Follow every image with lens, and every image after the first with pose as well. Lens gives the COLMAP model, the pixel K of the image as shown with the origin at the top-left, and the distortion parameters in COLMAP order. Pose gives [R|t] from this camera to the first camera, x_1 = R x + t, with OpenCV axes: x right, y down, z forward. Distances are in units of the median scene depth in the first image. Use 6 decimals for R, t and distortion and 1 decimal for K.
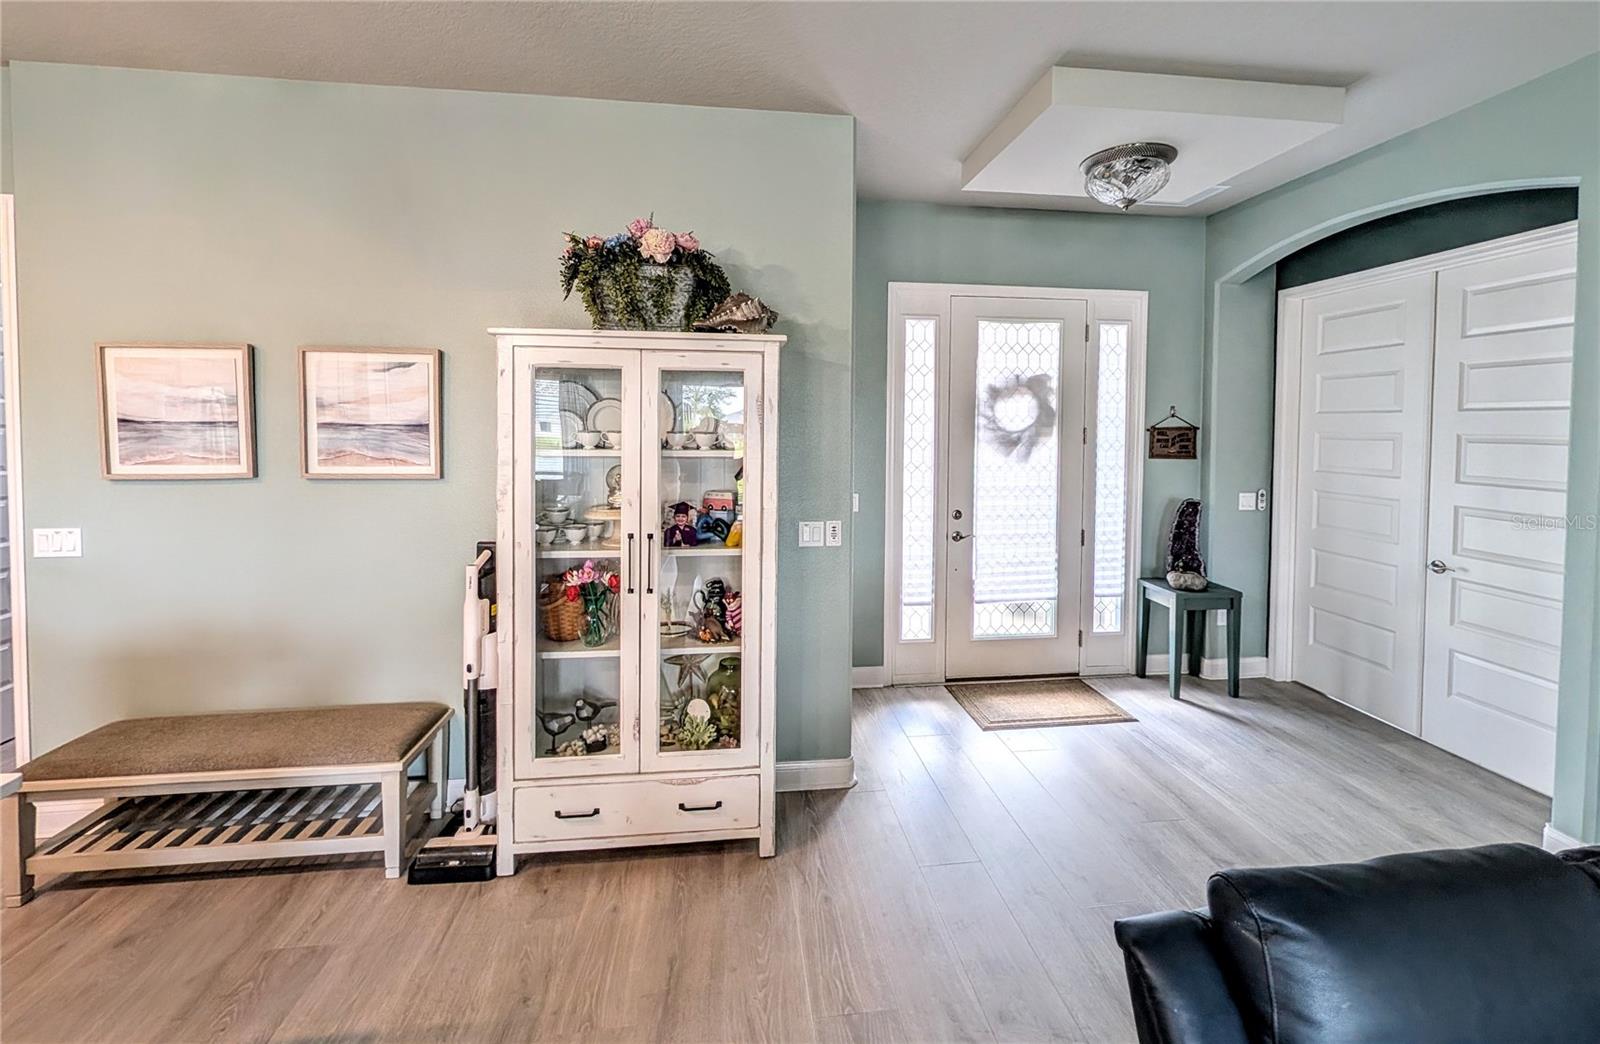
lens RADIAL K [[661.8, 0, 794.0], [0, 661.8, 445.5], [0, 0, 1]] dist [0.003660, 0.000117]
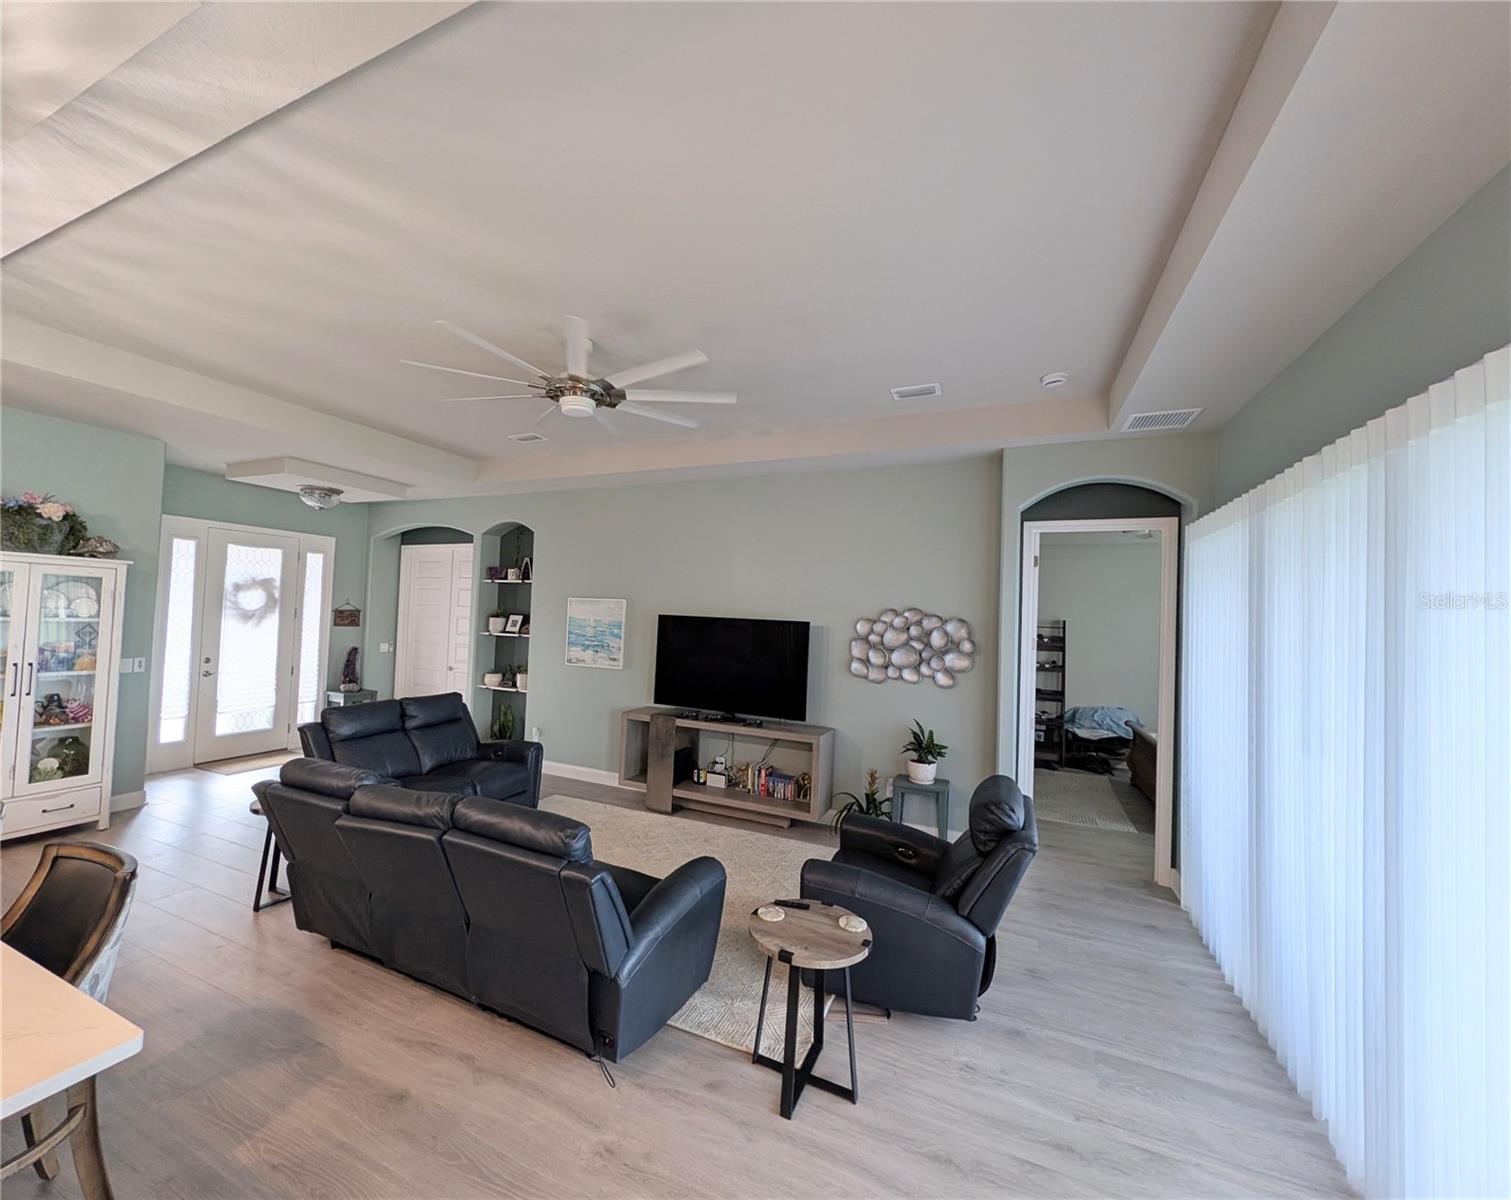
lens RADIAL K [[610.3, 0, 713.0], [0, 610.3, 596.8], [0, 0, 1]] dist [0.001938, 0.000325]
pose [[0.531266, 0.040415, 0.846241, -0.375489], [-0.005105, 0.998996, -0.044506, 0.008753], [-0.847190, 0.019325, 0.530939, -0.867402]]
